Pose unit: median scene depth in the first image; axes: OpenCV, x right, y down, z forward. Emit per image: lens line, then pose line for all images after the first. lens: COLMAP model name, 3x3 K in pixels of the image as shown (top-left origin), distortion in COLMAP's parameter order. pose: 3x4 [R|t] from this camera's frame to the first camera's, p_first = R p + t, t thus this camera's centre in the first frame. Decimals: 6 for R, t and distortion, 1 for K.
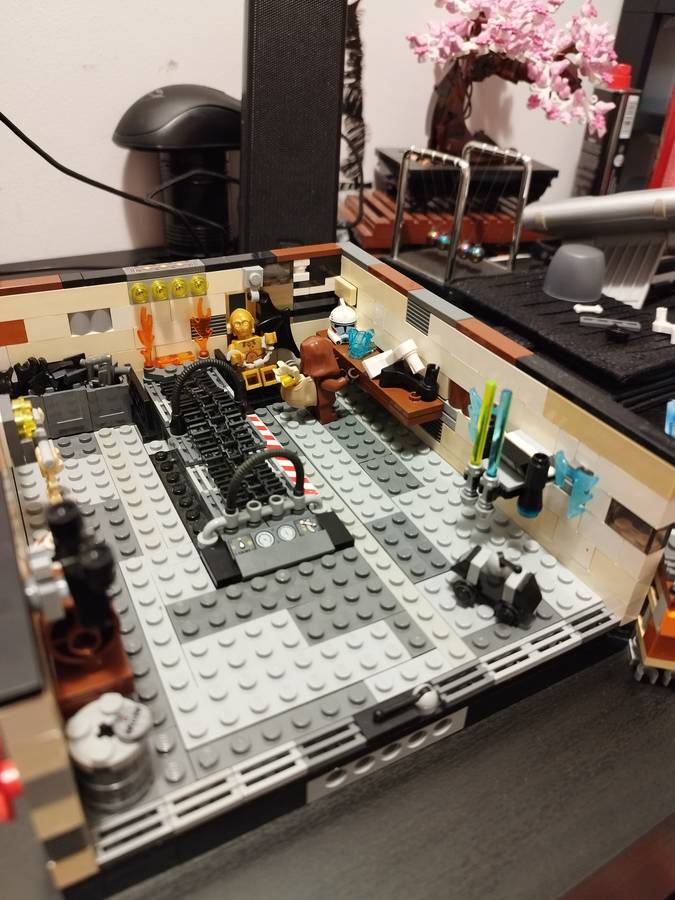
lens RADIAL K [[669.8, 0, 337.5], [0, 669.8, 450.0], [0, 0, 1]] dist [-0.004713, -0.003412]
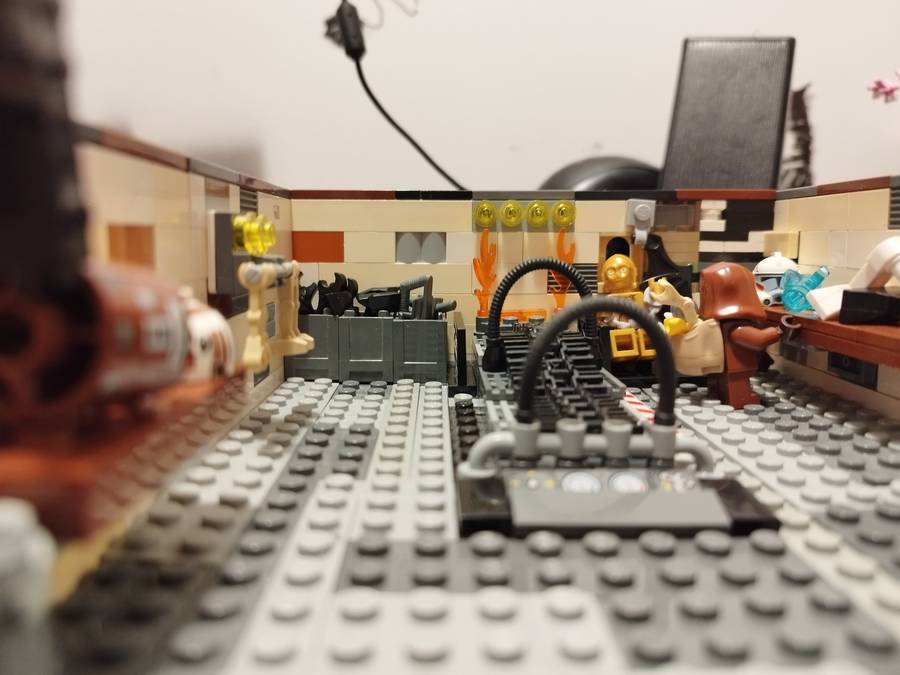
lens RADIAL K [[683.2, 0, 452.9], [0, 683.2, 326.2], [0, 0, 1]] dist [-0.007753, -0.002135]
pose [[0.895991, 0.014635, -0.443830, 0.022958], [-0.214679, 0.889181, -0.404067, 0.195617], [0.388732, 0.457322, 0.799840, 0.384877]]
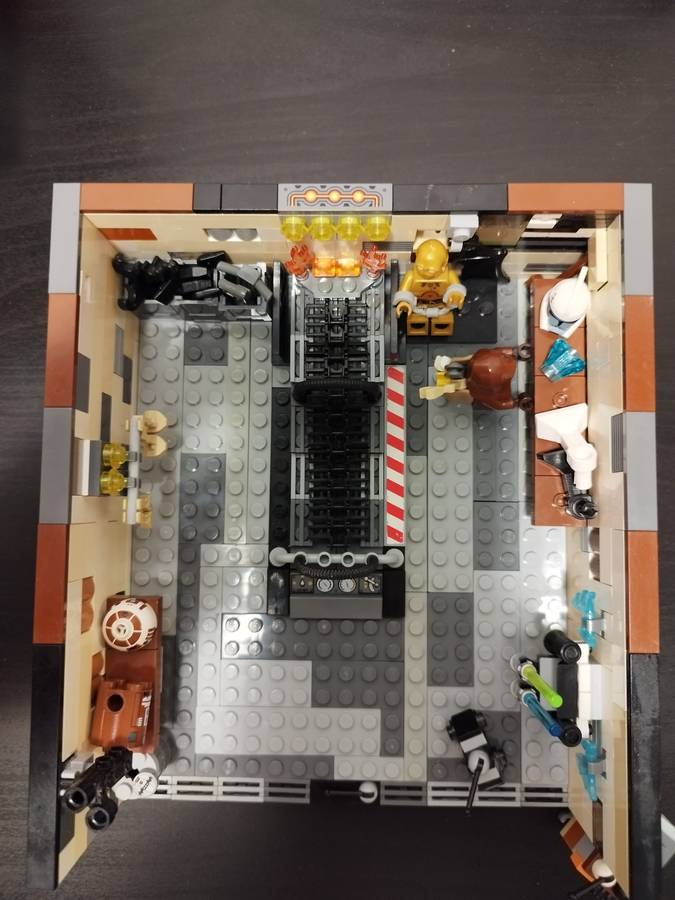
lens RADIAL K [[683.2, 0, 337.5], [0, 683.2, 450.0], [0, 0, 1]] dist [-0.007753, -0.002135]
pose [[0.879029, 0.464609, -0.106991, -0.056872], [-0.205522, 0.571748, 0.794270, -0.651375], [0.430197, -0.676197, 0.598071, 0.385234]]
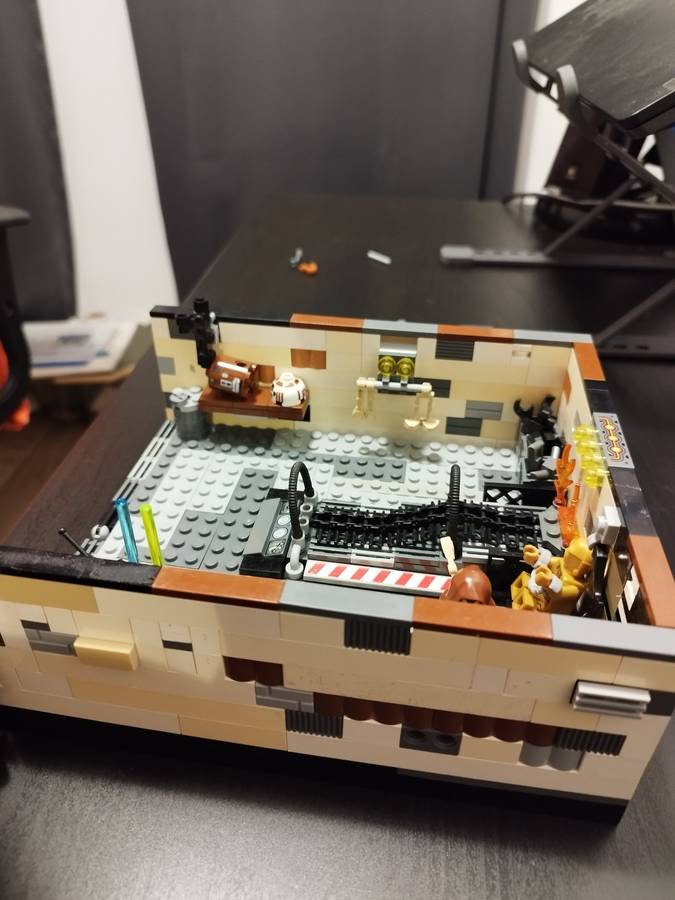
lens RADIAL K [[683.2, 0, 337.5], [0, 683.2, 450.0], [0, 0, 1]] dist [-0.007753, -0.002135]
pose [[-0.591234, 0.422326, -0.687083, 0.485582], [-0.477092, 0.503732, 0.720164, -0.669309], [0.650250, 0.753588, -0.096335, 0.830195]]
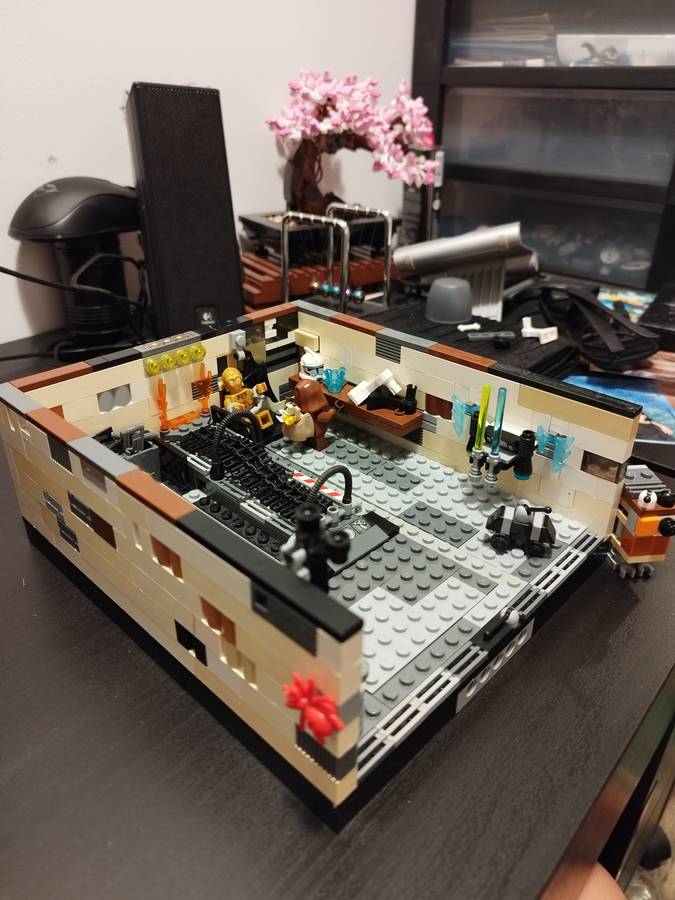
lens RADIAL K [[664.7, 0, 337.5], [0, 664.7, 450.0], [0, 0, 1]] dist [0.035564, -0.078941]
pose [[0.948811, -0.187665, 0.254048, -0.293668], [0.203746, 0.978274, -0.038297, 0.011996], [-0.241341, 0.088097, 0.966433, -0.155203]]
